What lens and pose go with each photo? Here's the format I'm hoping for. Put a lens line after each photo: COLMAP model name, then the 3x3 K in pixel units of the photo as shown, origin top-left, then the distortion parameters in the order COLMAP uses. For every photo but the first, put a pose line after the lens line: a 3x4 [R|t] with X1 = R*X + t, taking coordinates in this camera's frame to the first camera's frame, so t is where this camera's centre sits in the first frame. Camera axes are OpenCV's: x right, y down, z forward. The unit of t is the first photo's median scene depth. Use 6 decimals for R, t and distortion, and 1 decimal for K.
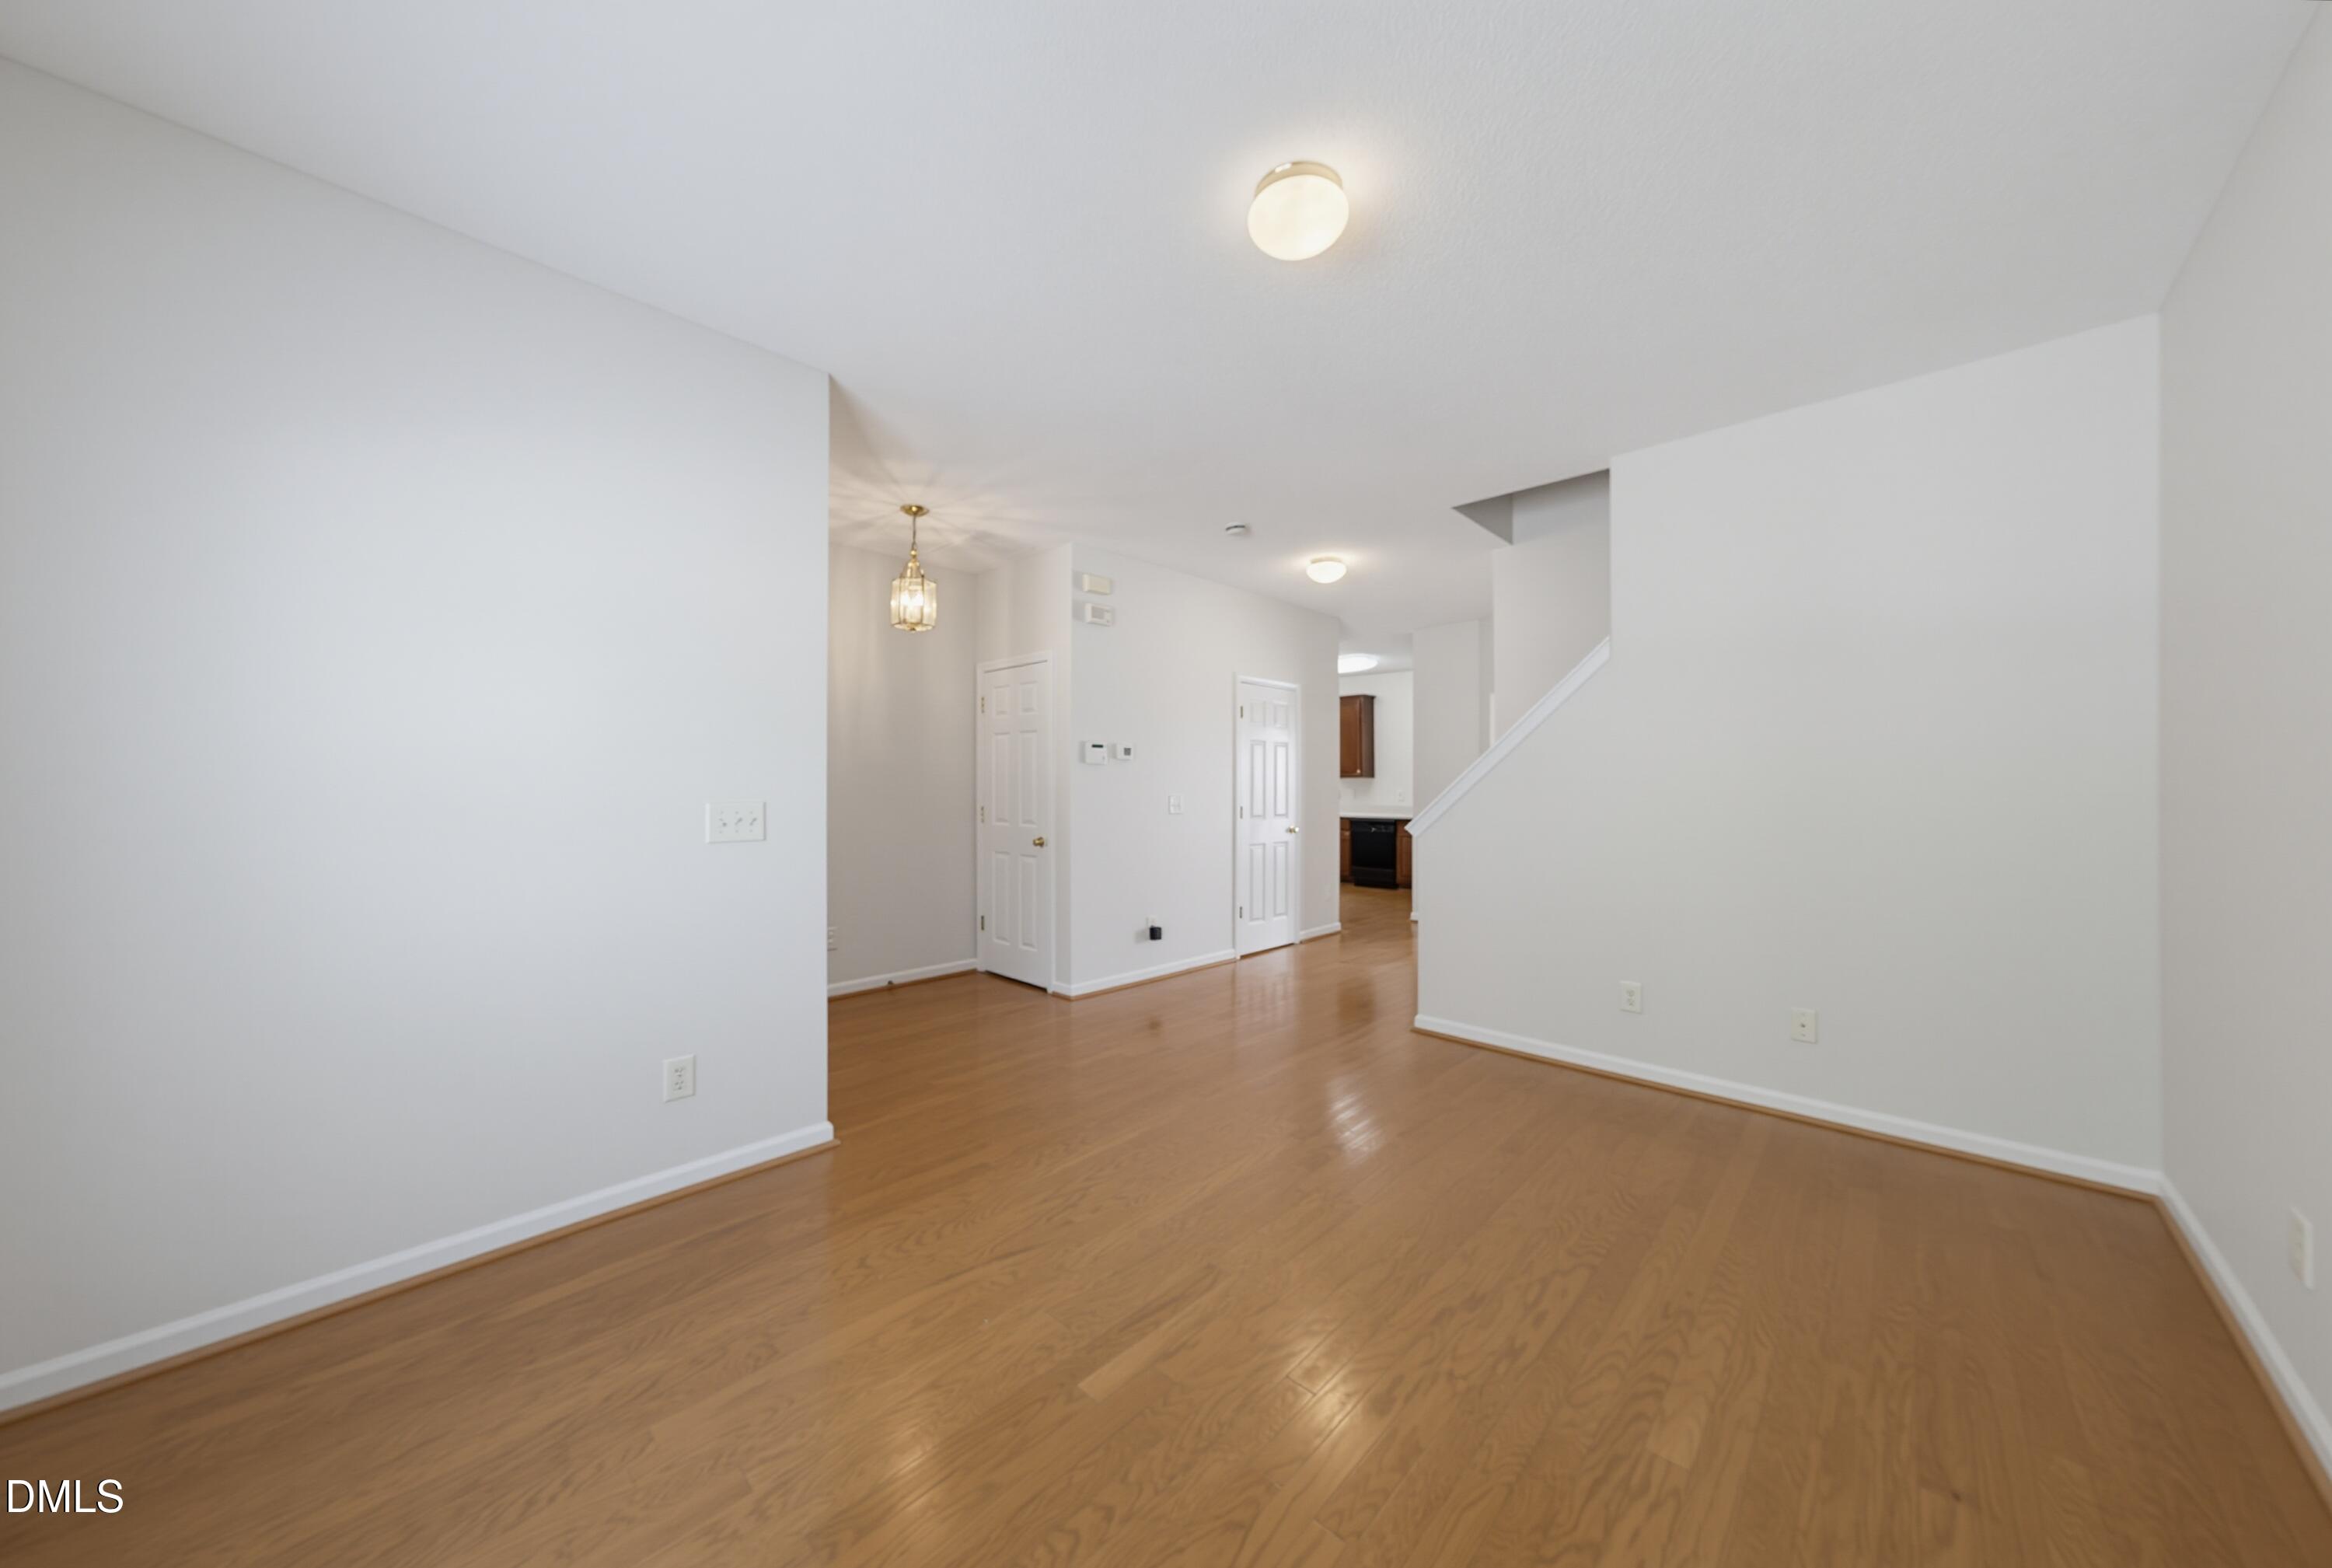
lens RADIAL K [[801.5, 0, 1154.6], [0, 801.5, 786.9], [0, 0, 1]] dist [-0.004514, 0.004396]
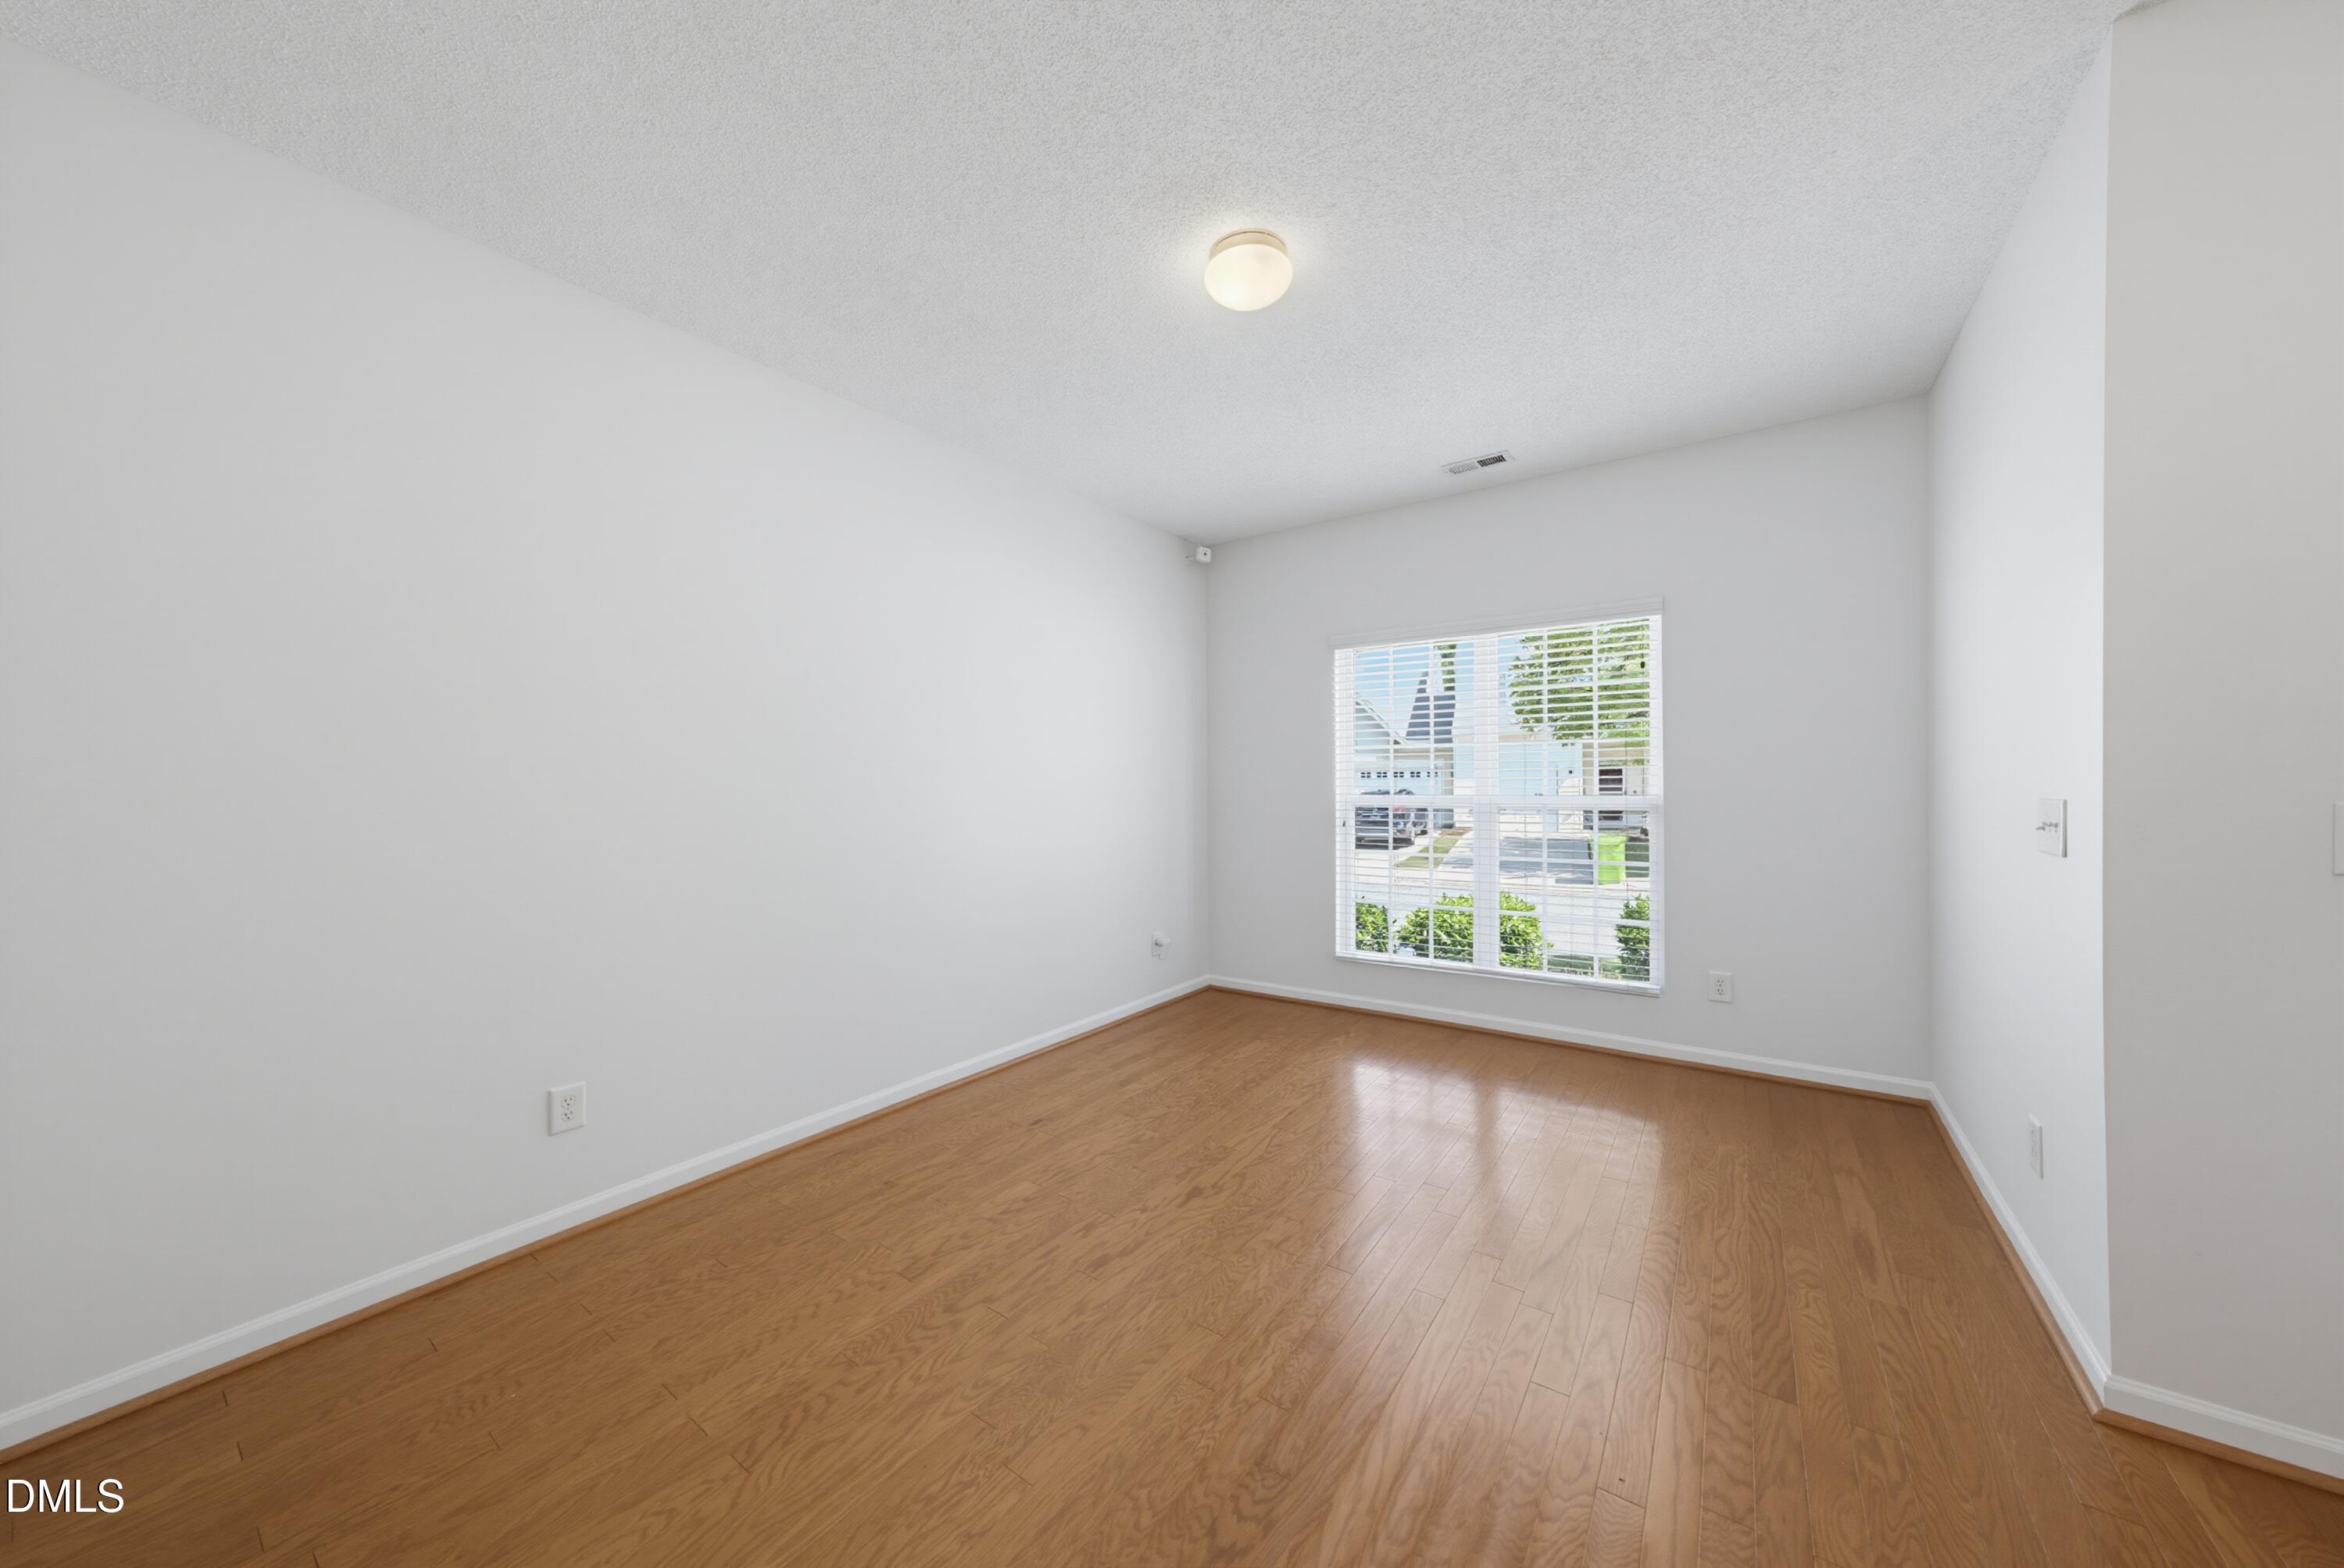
lens RADIAL K [[805.6, 0, 1166.5], [0, 805.6, 781.0], [0, 0, 1]] dist [-0.004514, 0.004396]
pose [[-0.987160, 0.007341, -0.159566, 0.351081], [0.008221, 0.999954, -0.004856, 0.000873], [0.159523, -0.006106, -0.987175, 1.532045]]
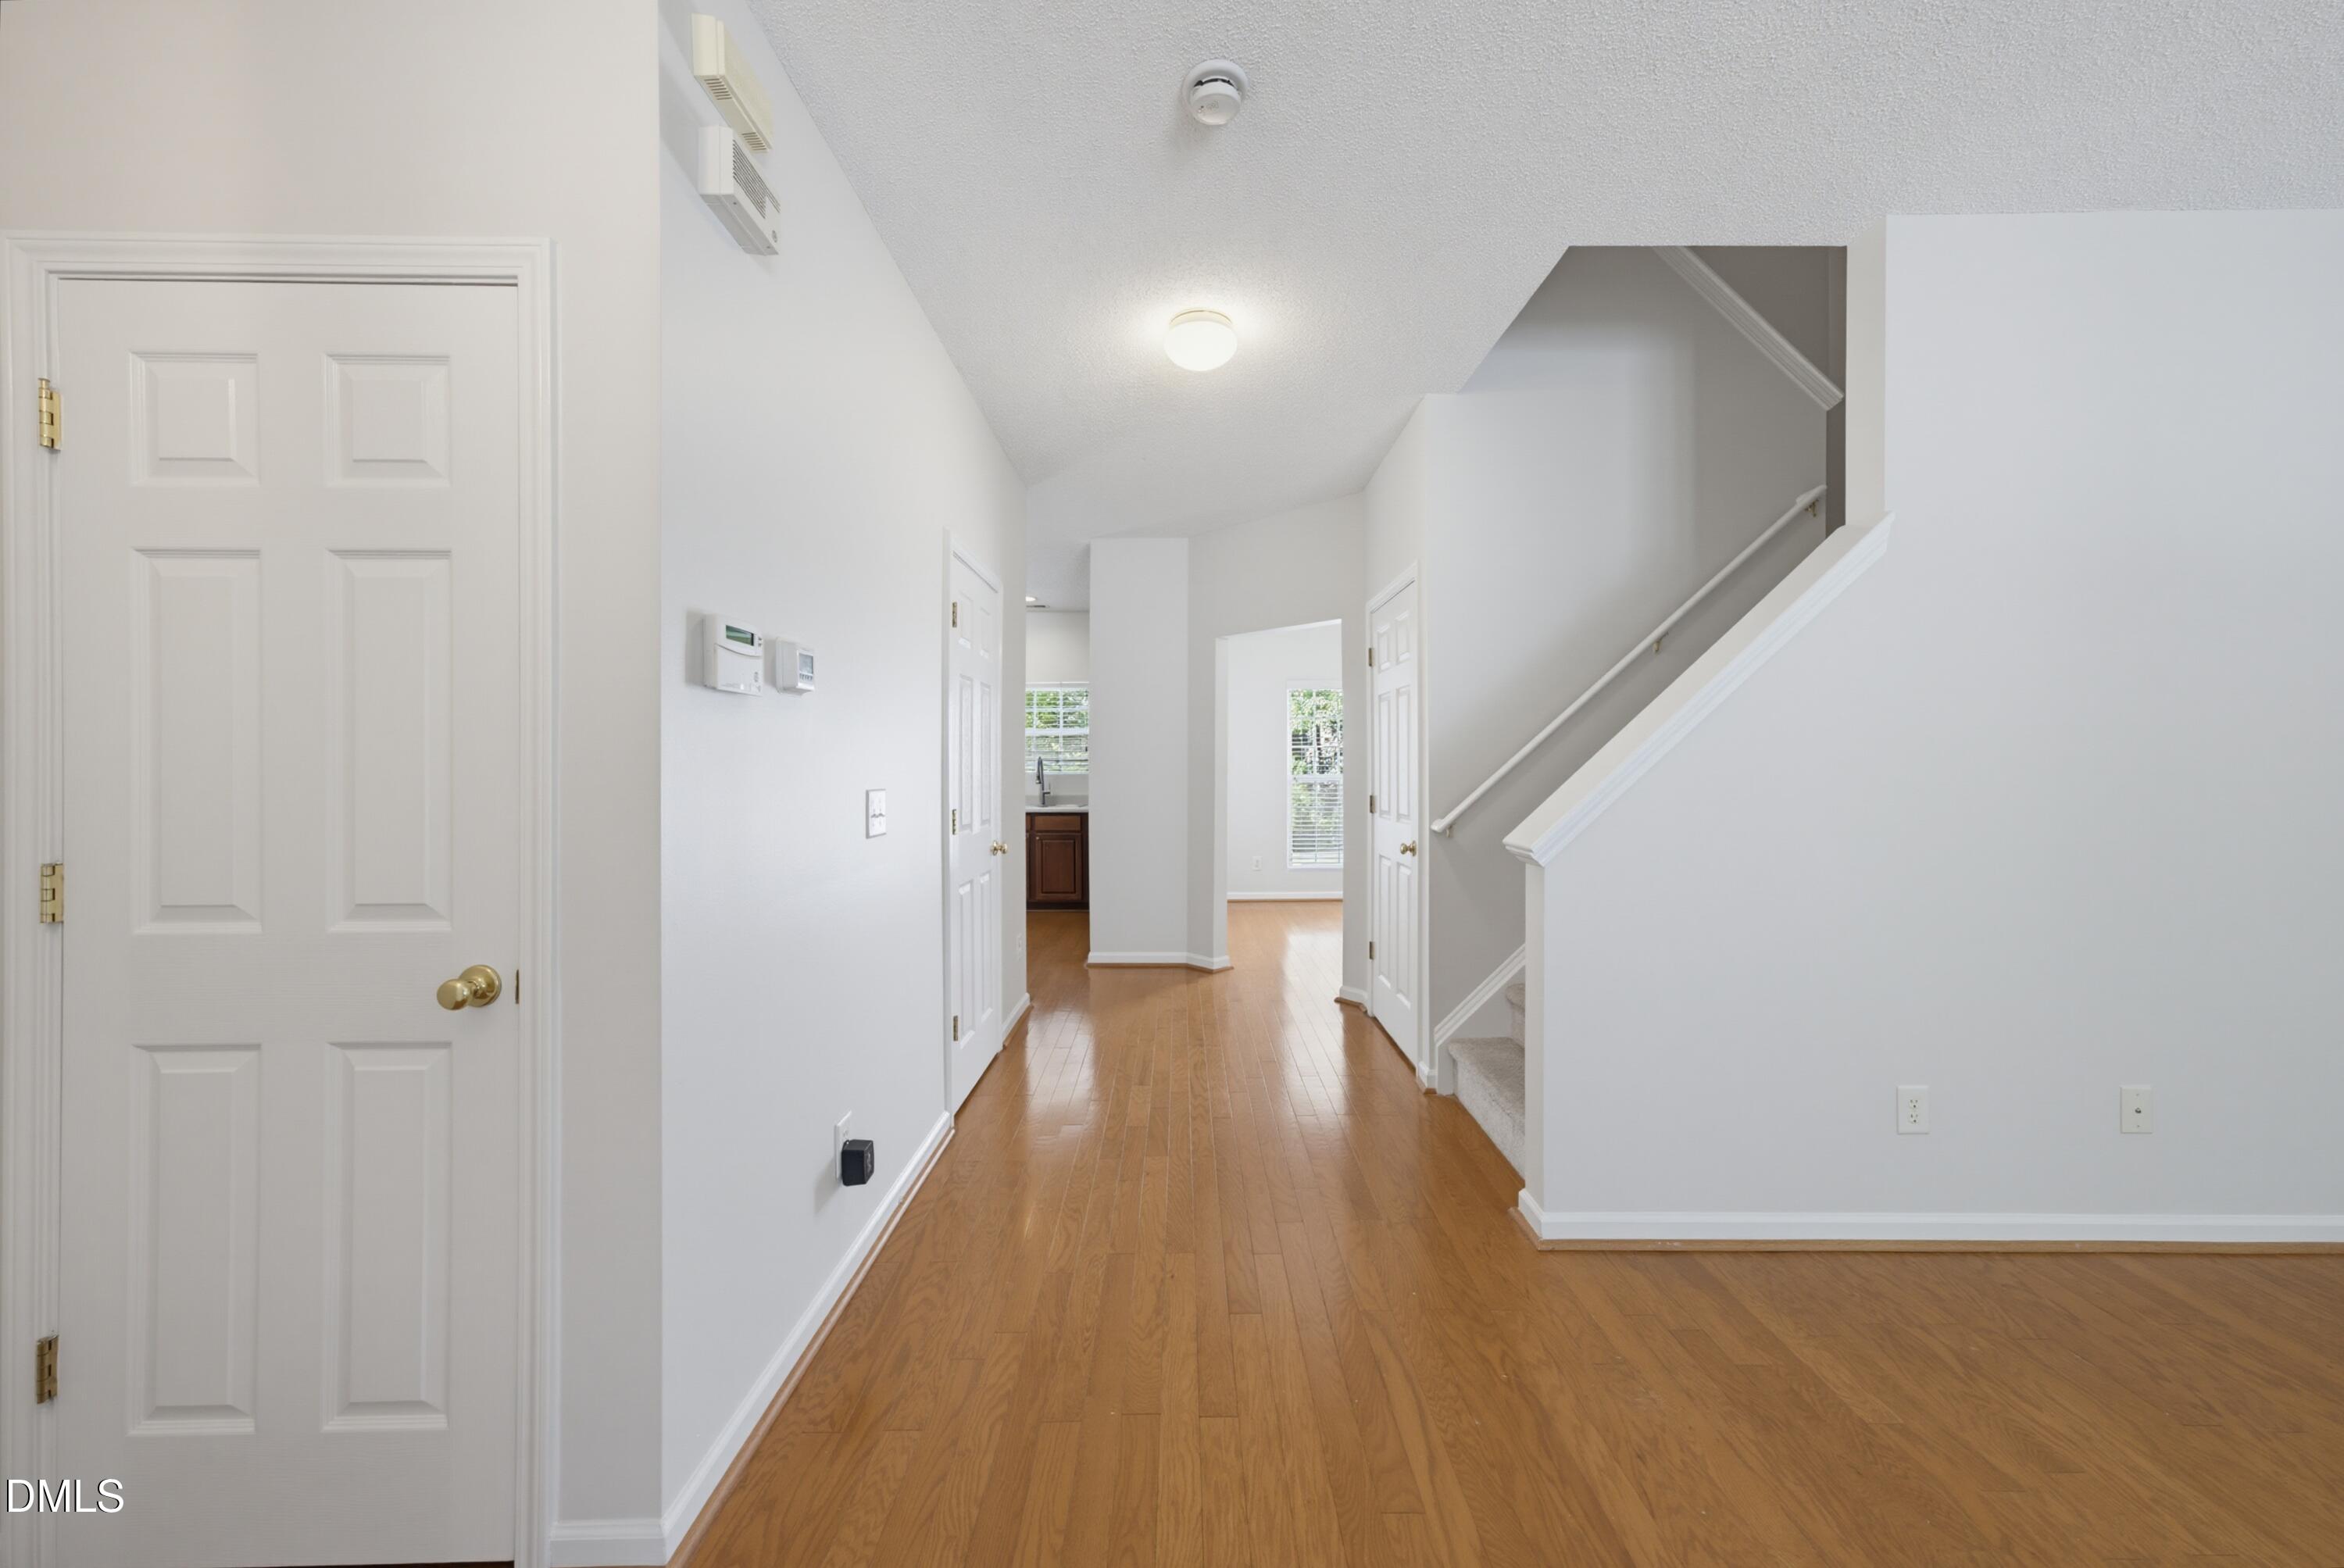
lens RADIAL K [[805.6, 0, 1186.5], [0, 805.6, 769.5], [0, 0, 1]] dist [-0.004514, 0.004396]
pose [[0.707382, -0.001727, 0.706829, -0.298290], [0.001081, 0.999998, 0.001362, 0.000953], [-0.706830, -0.000199, 0.707383, 1.218298]]
